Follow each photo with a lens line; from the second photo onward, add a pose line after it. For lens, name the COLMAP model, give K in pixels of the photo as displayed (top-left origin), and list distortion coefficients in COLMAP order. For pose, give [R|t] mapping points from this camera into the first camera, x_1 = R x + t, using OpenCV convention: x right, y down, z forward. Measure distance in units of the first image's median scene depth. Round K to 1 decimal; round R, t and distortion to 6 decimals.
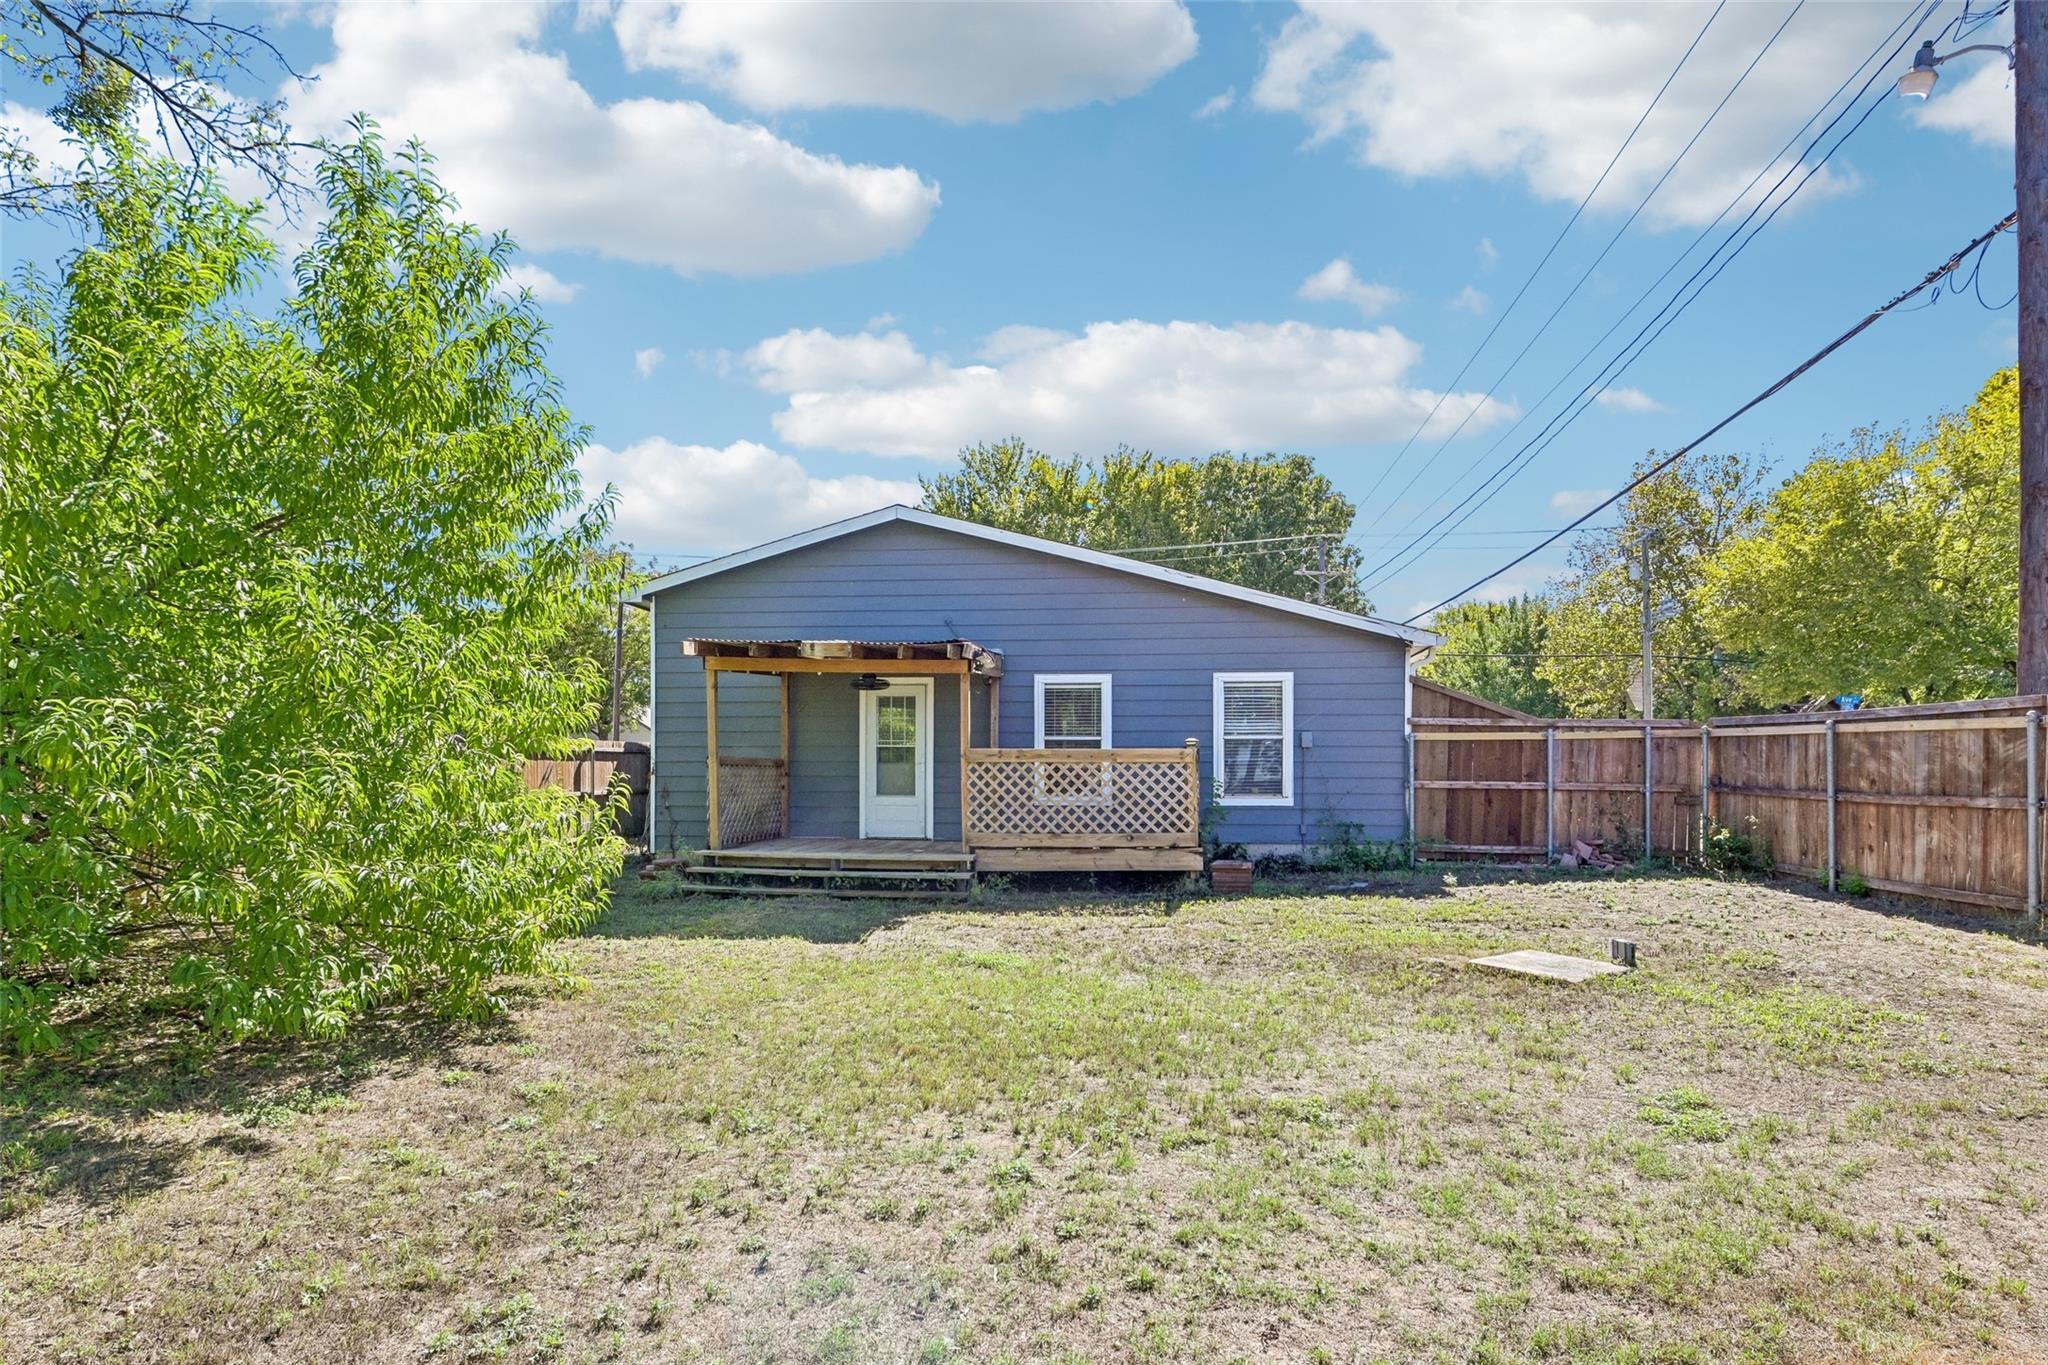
lens RADIAL K [[1037.1, 0, 1035.6], [0, 1037.1, 812.8], [0, 0, 1]] dist [0.000187, -0.000236]
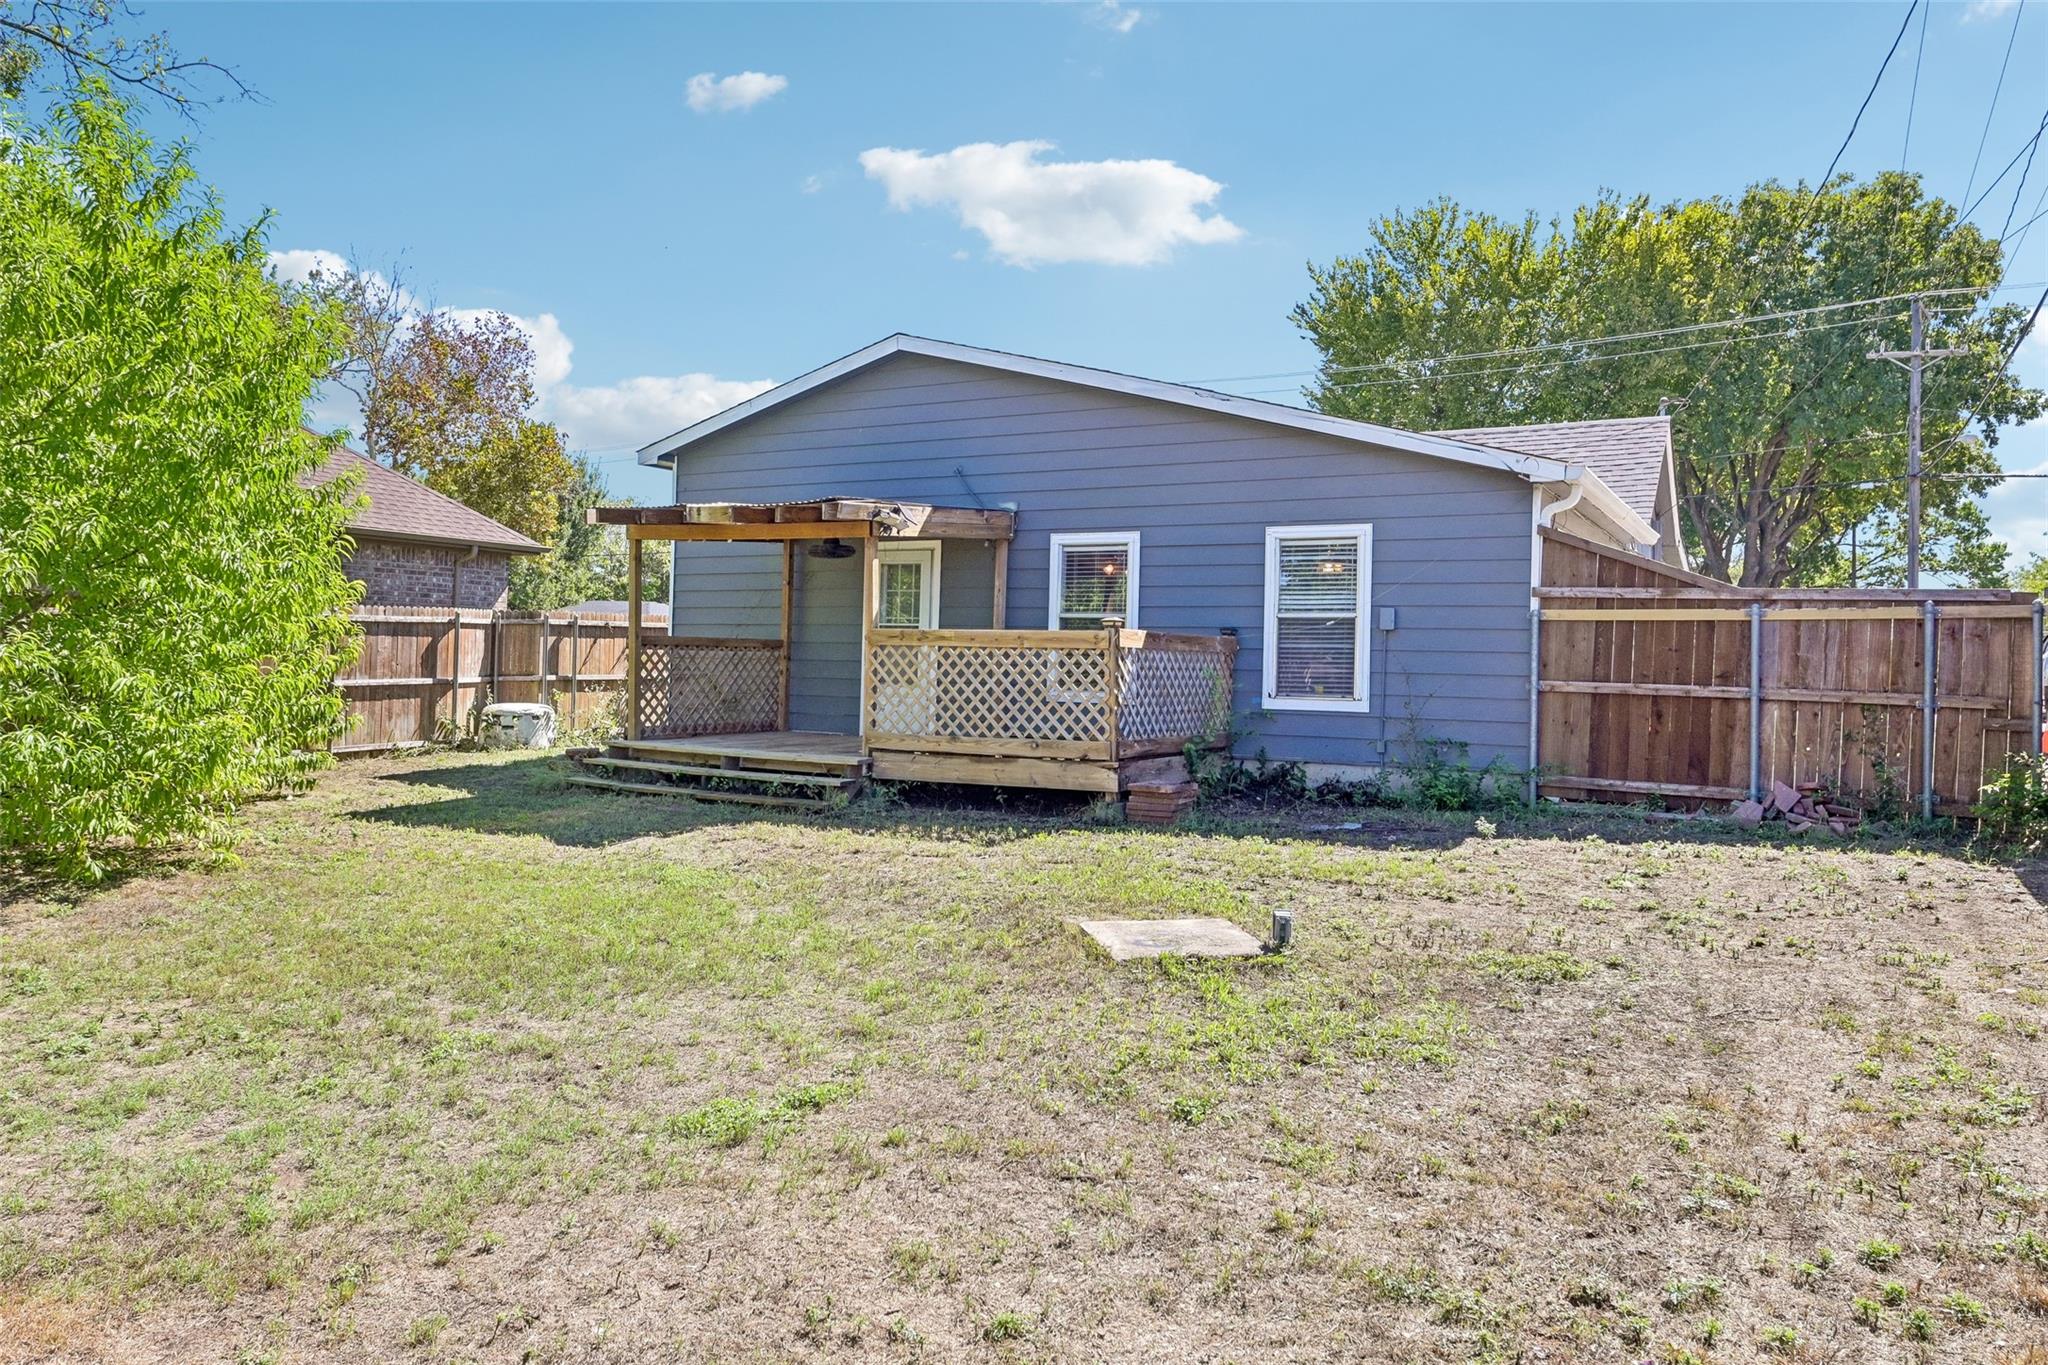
lens RADIAL K [[1382.2, 0, 1024.9], [0, 1382.2, 678.3], [0, 0, 1]] dist [-0.011421, -0.004744]
pose [[0.910951, 0.021897, -0.411933, 0.431224], [-0.031093, 0.999394, -0.015636, -0.007984], [0.411342, 0.027052, 0.911080, 0.046280]]
